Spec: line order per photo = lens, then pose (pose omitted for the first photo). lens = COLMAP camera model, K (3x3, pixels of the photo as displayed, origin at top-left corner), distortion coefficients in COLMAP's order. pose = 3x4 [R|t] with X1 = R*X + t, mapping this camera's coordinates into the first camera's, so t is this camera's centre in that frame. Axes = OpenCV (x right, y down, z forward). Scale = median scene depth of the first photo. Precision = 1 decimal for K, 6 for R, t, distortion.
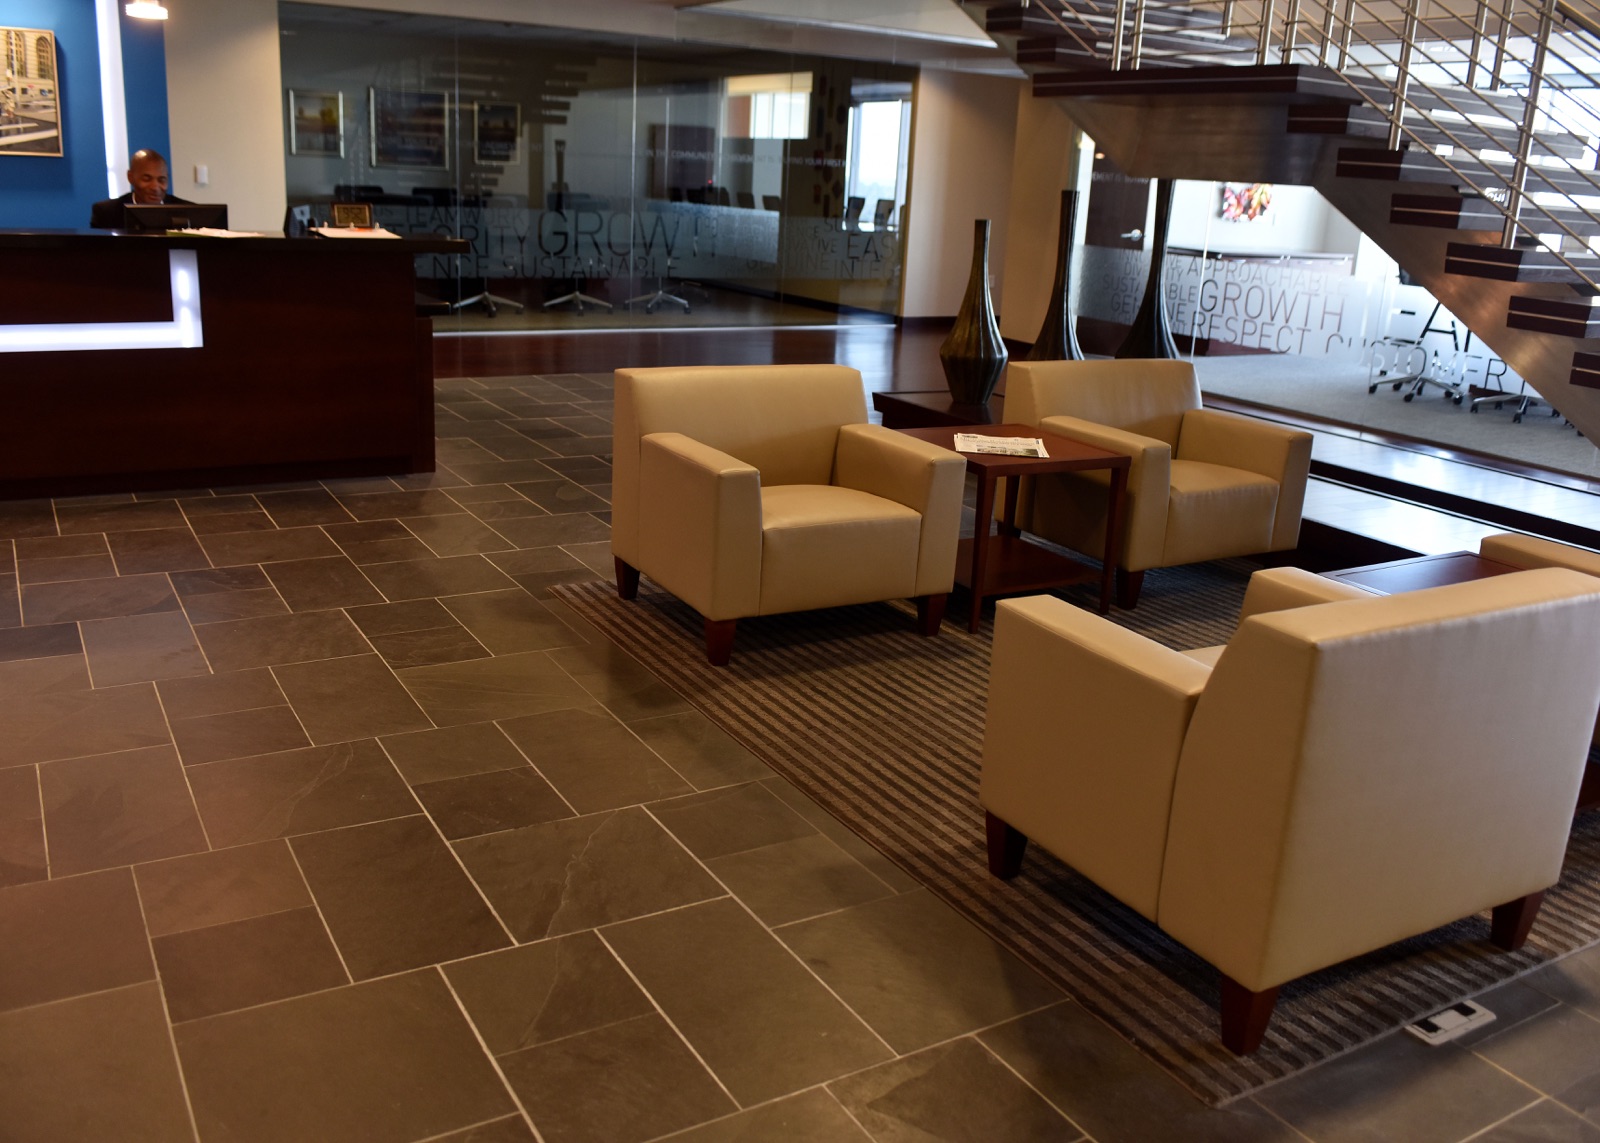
lens RADIAL K [[1344.6, 0, 803.5], [0, 1344.6, 576.7], [0, 0, 1]] dist [-0.032946, 0.011724]
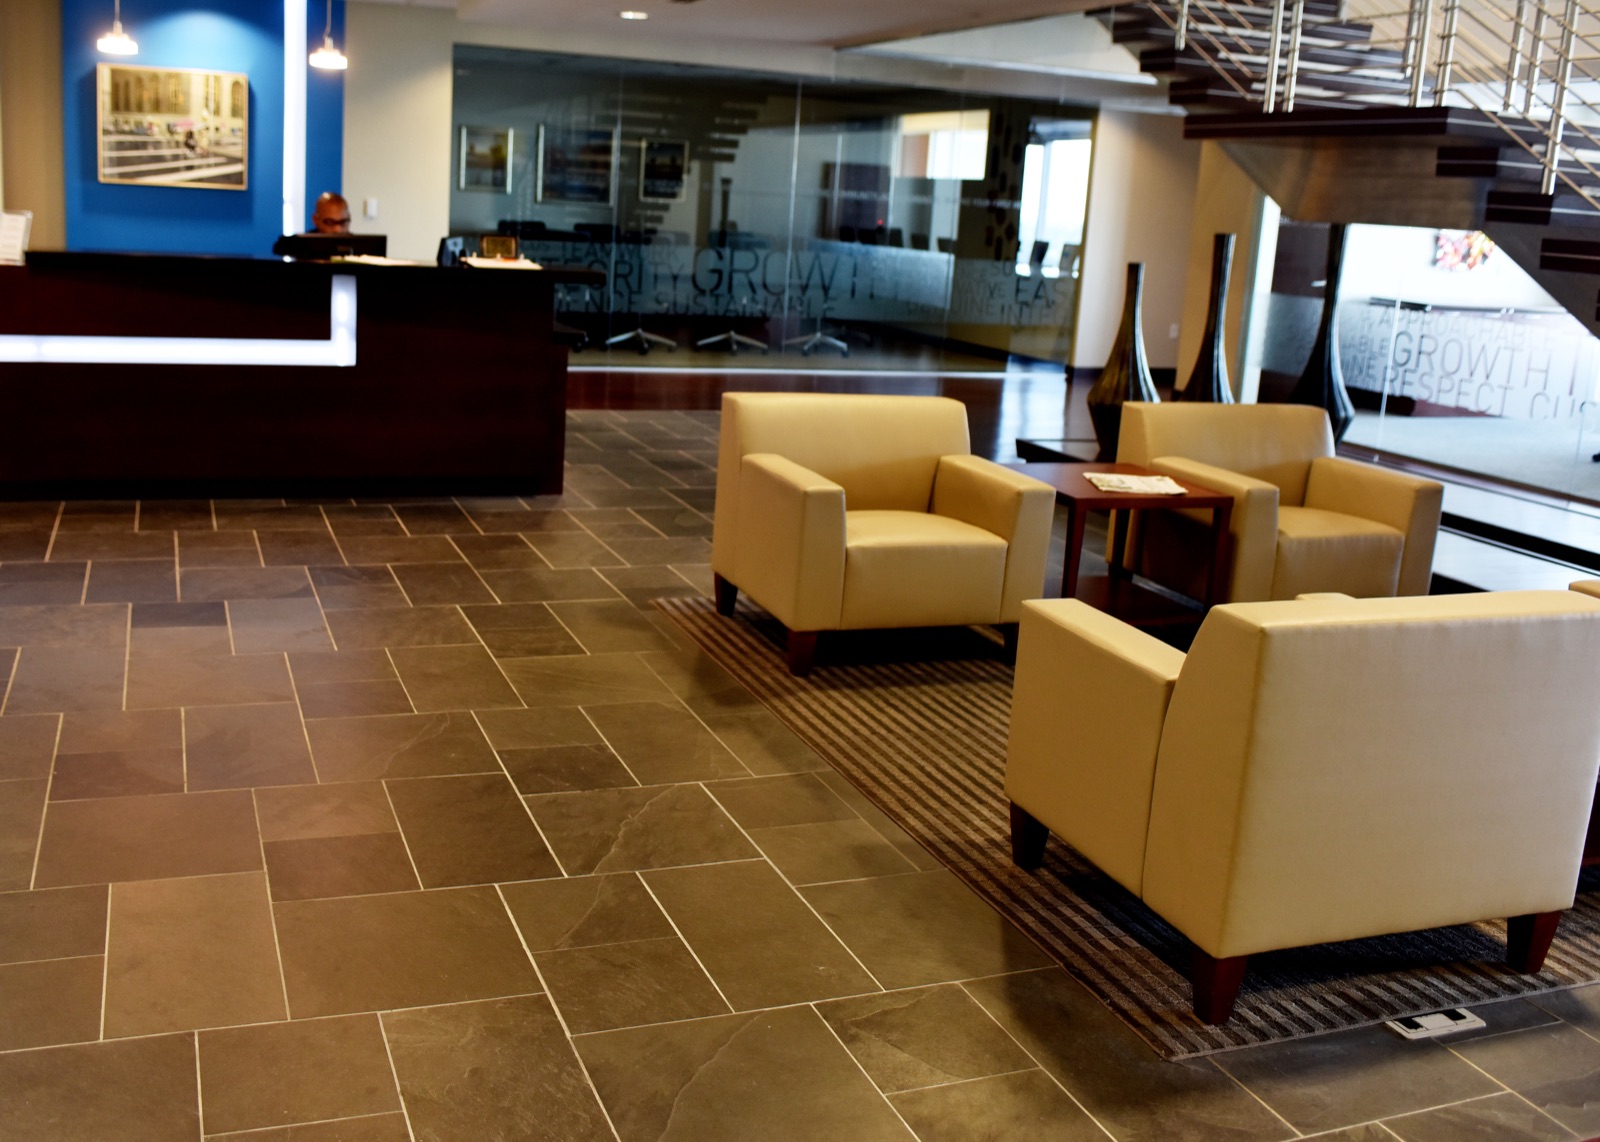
lens RADIAL K [[1626.5, 0, 798.5], [0, 1626.5, 567.0], [0, 0, 1]] dist [-0.020438, 0.001877]
pose [[0.985974, 0.044423, -0.160876, 0.114984], [-0.057067, 0.995561, -0.074843, 0.064901], [0.156837, 0.082974, 0.984133, -0.207735]]
